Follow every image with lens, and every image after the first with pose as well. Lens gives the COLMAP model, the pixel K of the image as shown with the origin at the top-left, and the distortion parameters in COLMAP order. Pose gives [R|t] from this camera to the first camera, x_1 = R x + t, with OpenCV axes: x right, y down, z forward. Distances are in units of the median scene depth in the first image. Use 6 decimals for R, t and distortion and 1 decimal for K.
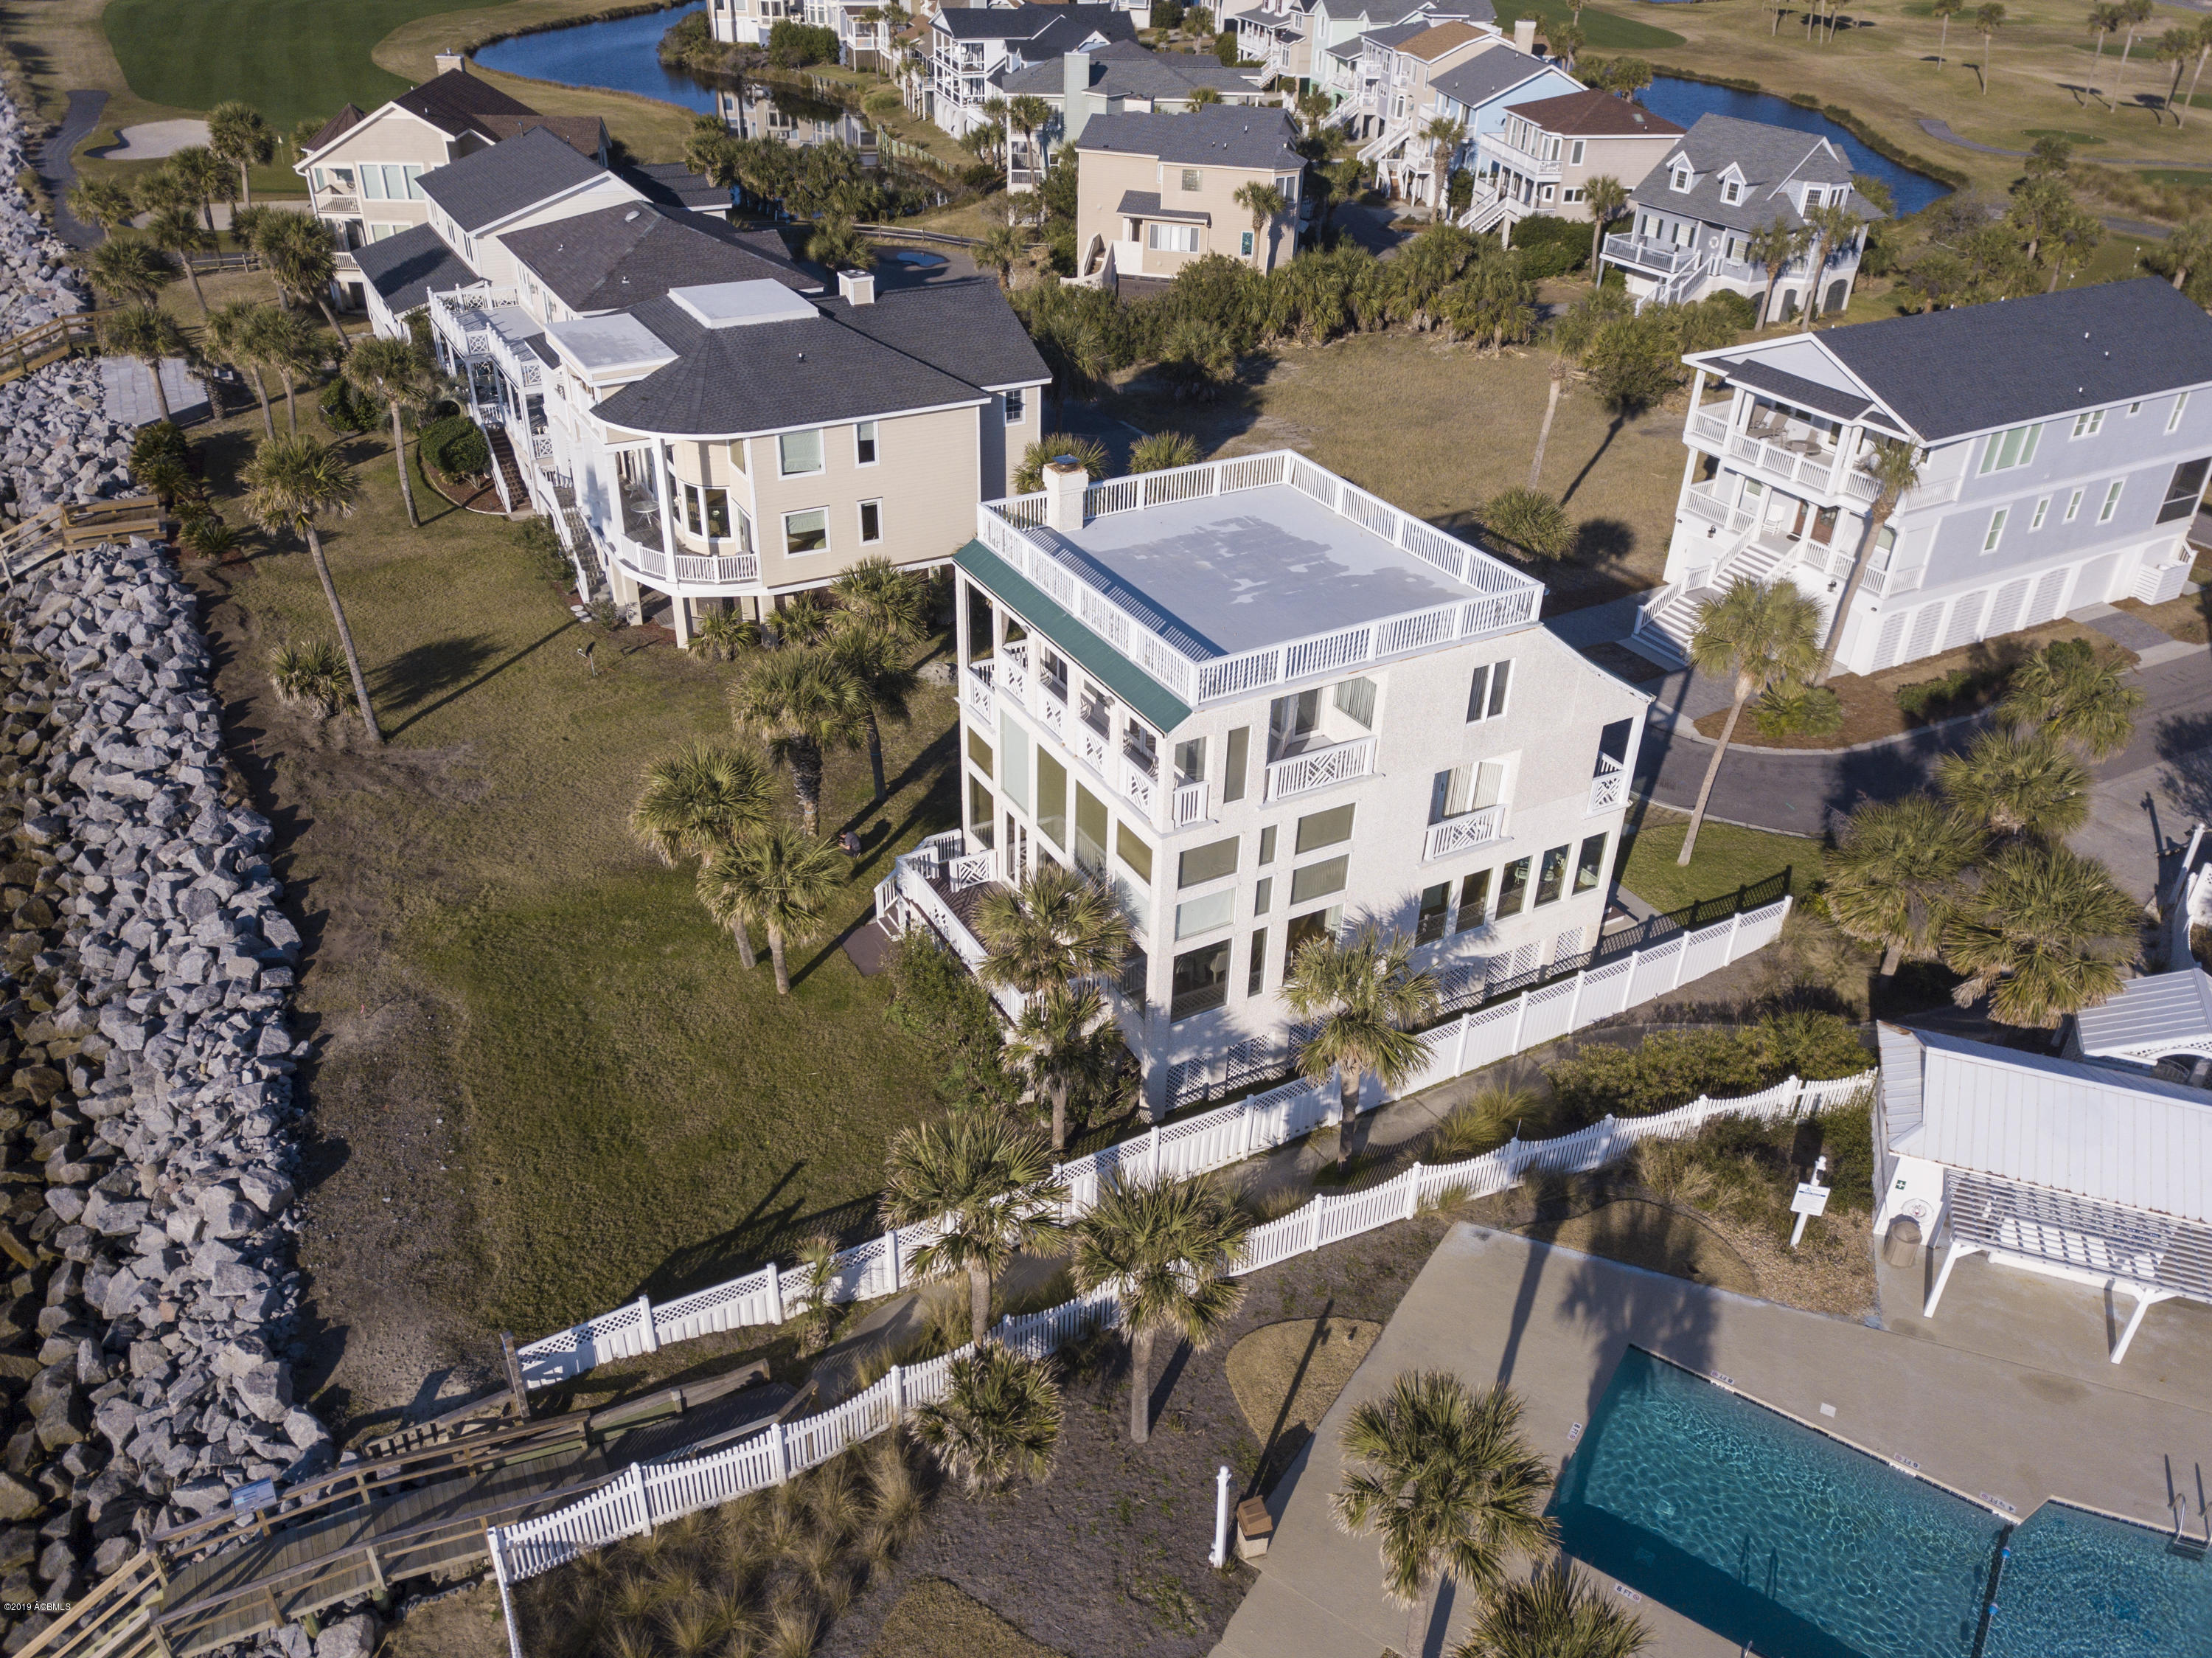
lens RADIAL K [[1704.1, 0, 1081.8], [0, 1704.1, 852.2], [0, 0, 1]] dist [0.021529, -0.024185]
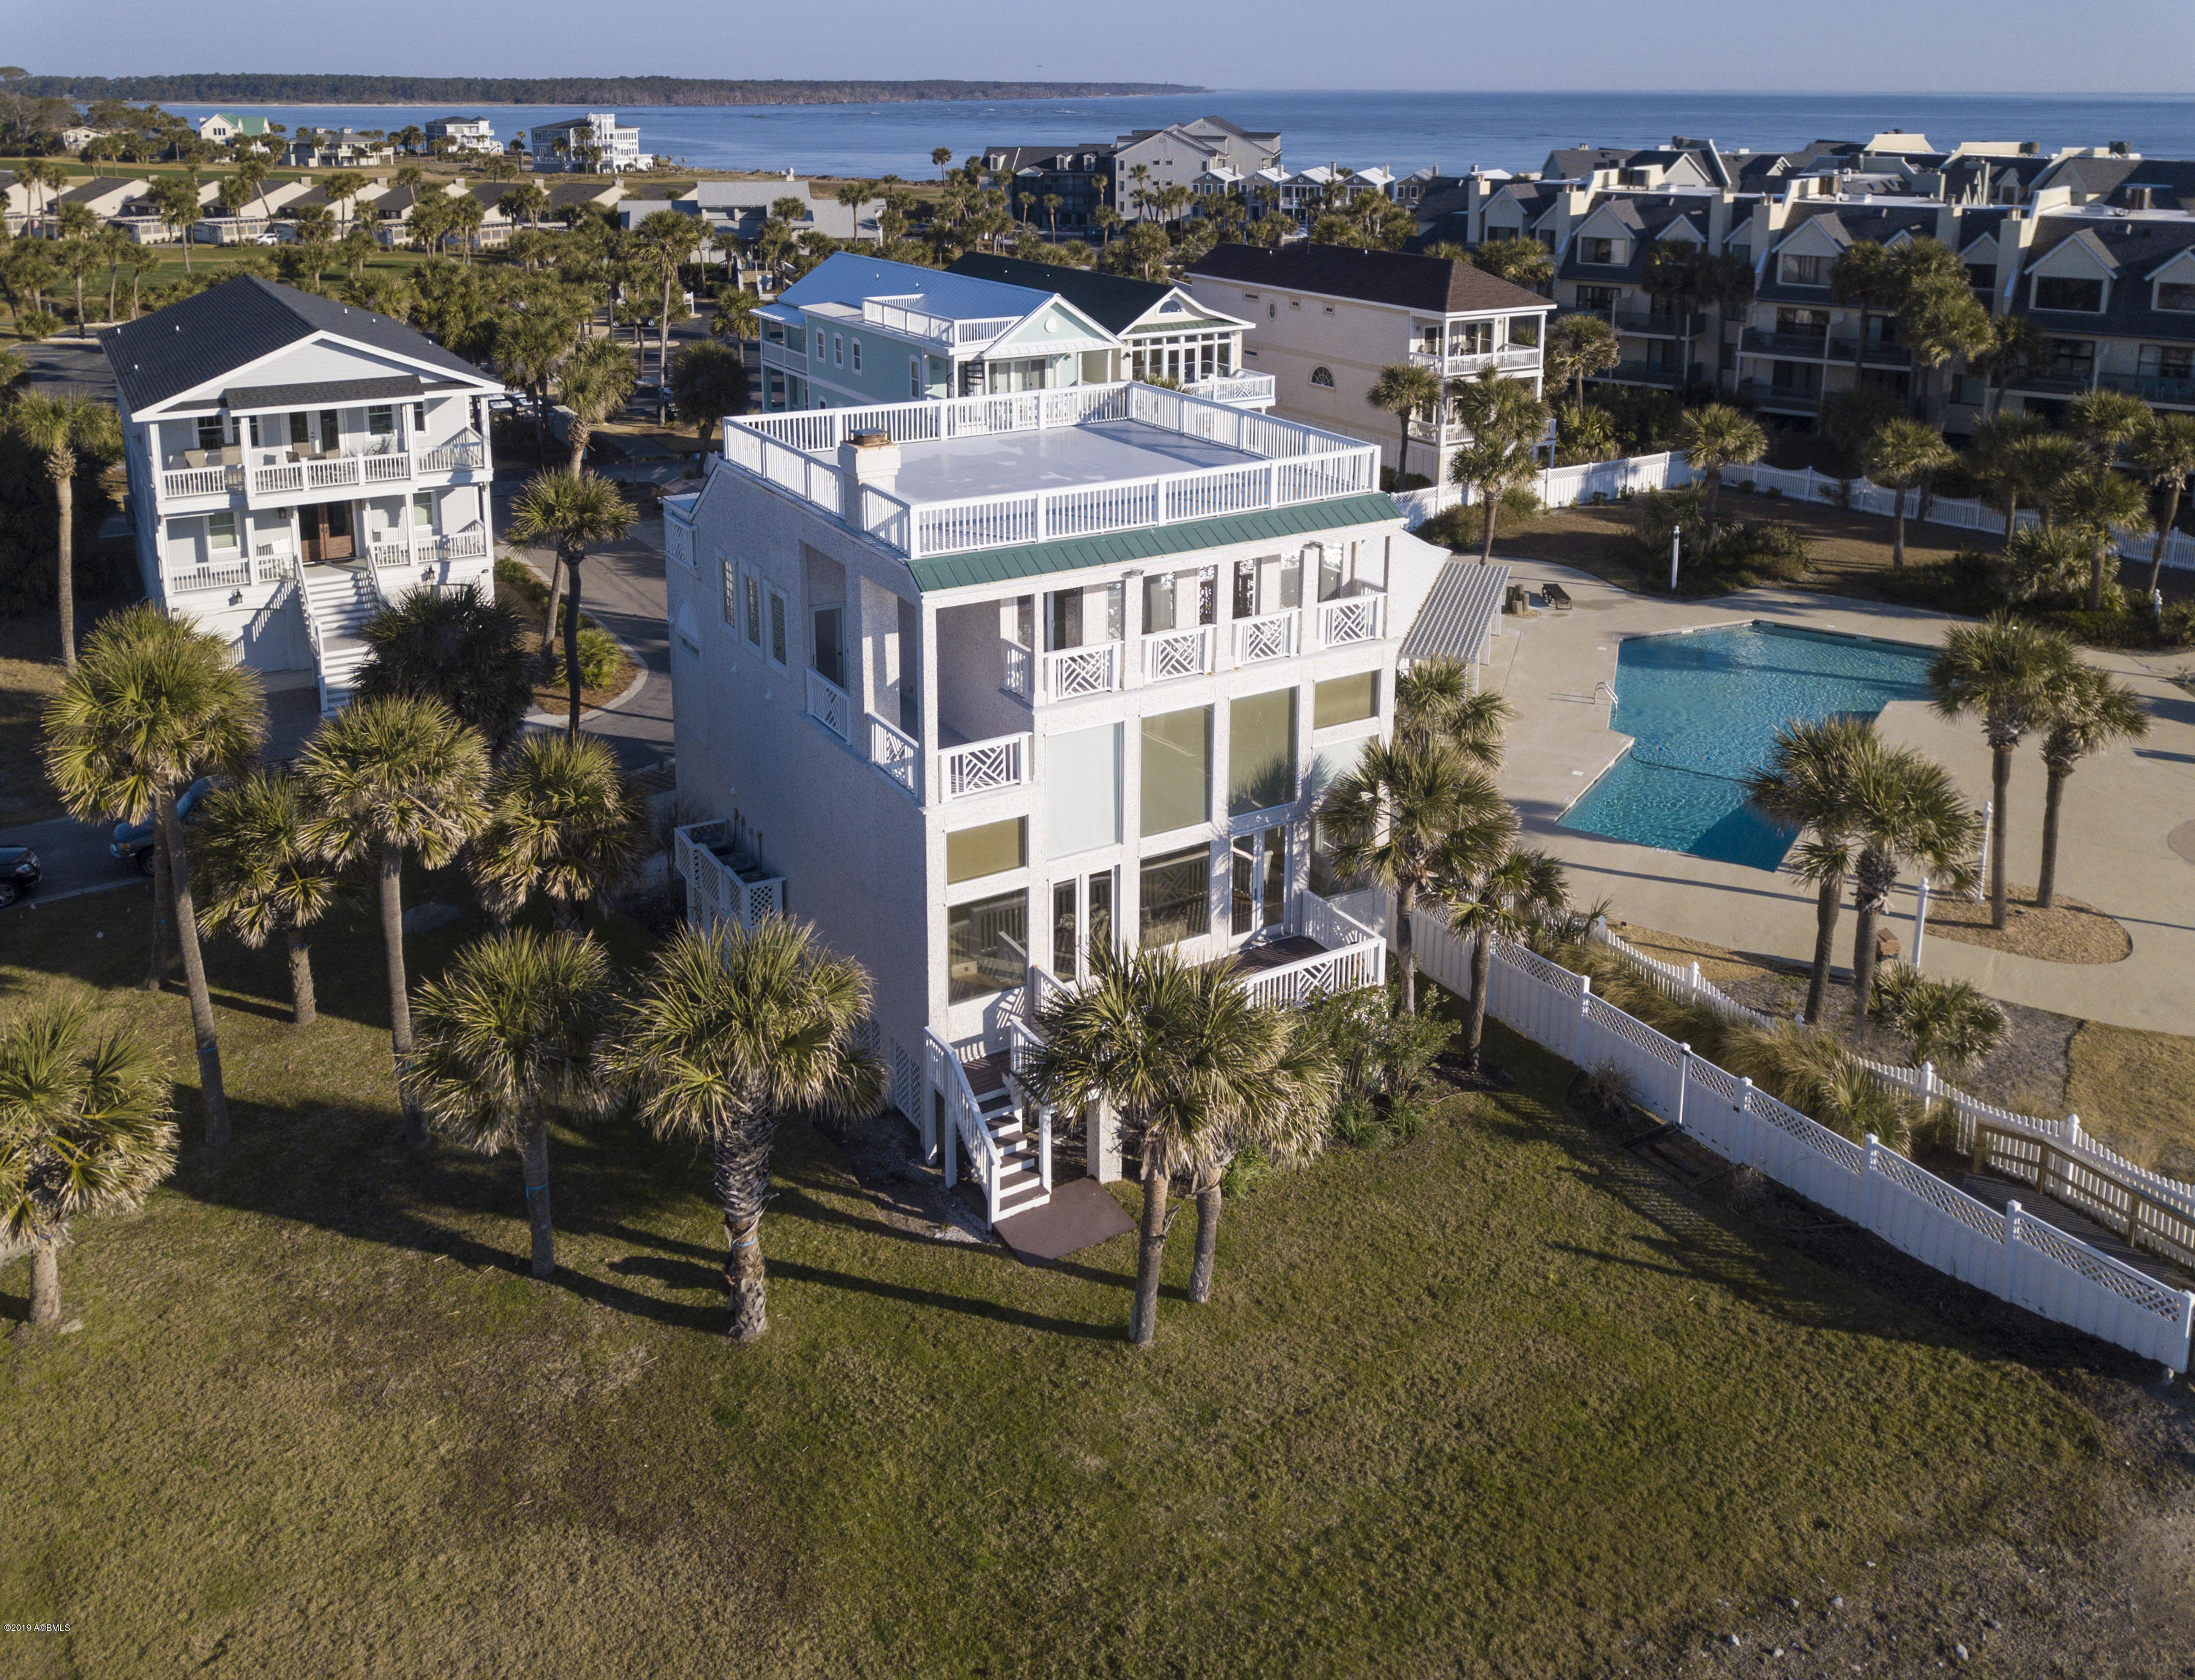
lens RADIAL K [[1788.9, 0, 1084.0], [0, 1788.9, 468.4], [0, 0, 1]] dist [0.008780, -0.002601]
pose [[-0.022272, -0.232012, 0.972458, -0.495210], [0.524310, 0.825491, 0.208957, -0.215826], [-0.851236, 0.514523, 0.103261, 0.560922]]
